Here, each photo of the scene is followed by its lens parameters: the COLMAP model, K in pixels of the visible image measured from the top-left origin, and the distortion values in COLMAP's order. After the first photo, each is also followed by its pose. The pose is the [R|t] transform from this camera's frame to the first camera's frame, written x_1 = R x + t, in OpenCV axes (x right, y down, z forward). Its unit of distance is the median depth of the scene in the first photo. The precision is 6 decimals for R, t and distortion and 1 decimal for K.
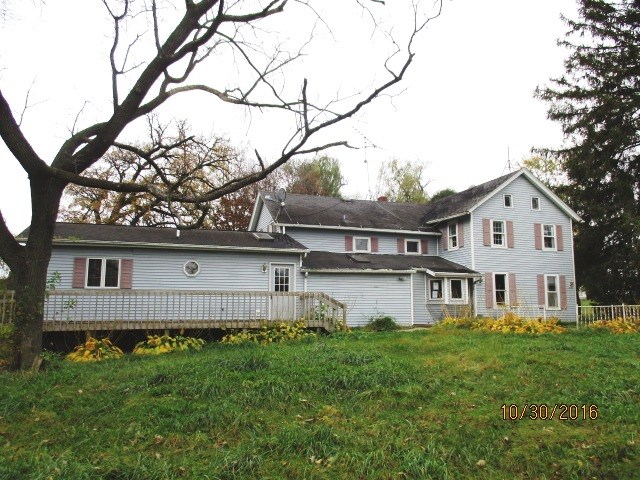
lens RADIAL K [[501.5, 0, 320.0], [0, 501.5, 240.0], [0, 0, 1]] dist [-0.000999, 0.003797]
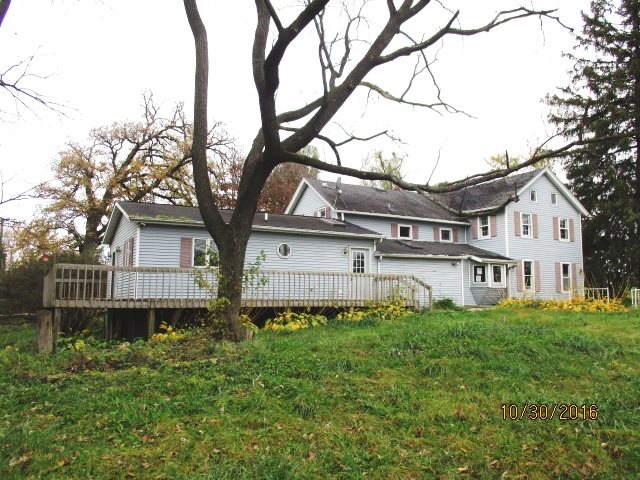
lens RADIAL K [[484.1, 0, 320.0], [0, 484.1, 240.0], [0, 0, 1]] dist [-0.006527, -0.006279]
pose [[0.993234, 0.024856, 0.113443, -0.219890], [-0.028447, 0.999140, 0.030152, 0.001030], [-0.112596, -0.033175, 0.993087, -0.018717]]
